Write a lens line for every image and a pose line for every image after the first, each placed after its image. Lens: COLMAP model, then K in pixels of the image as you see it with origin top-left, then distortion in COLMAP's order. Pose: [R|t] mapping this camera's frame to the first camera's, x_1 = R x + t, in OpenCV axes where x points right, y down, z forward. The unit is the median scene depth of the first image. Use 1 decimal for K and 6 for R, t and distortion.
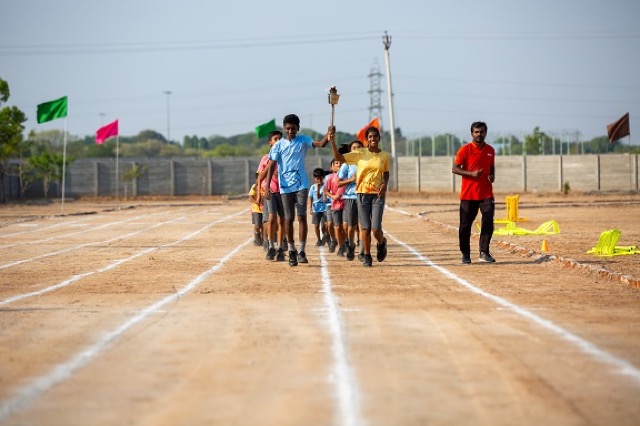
lens RADIAL K [[2759.5, 0, 320.0], [0, 2759.5, 213.2], [0, 0, 1]] dist [0.441094, 0.000000]
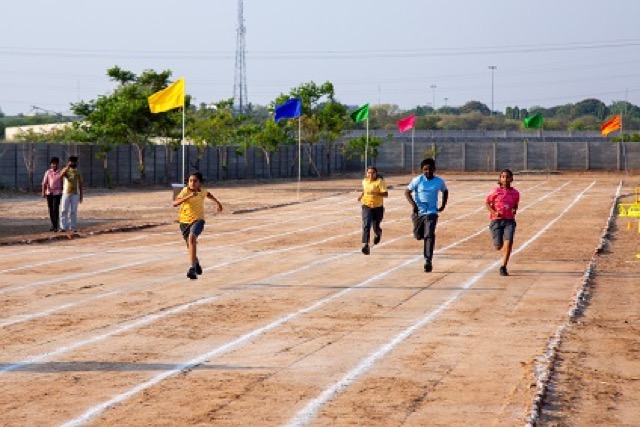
lens RADIAL K [[1919.6, 0, 319.5], [0, 1919.6, 212.5], [0, 0, 1]] dist [0.518676, 0.000000]
pose [[0.993395, 0.022310, -0.112554, -0.034472], [-0.021110, 0.999707, 0.011844, 0.006096], [0.112785, -0.009390, 0.993575, 0.222217]]
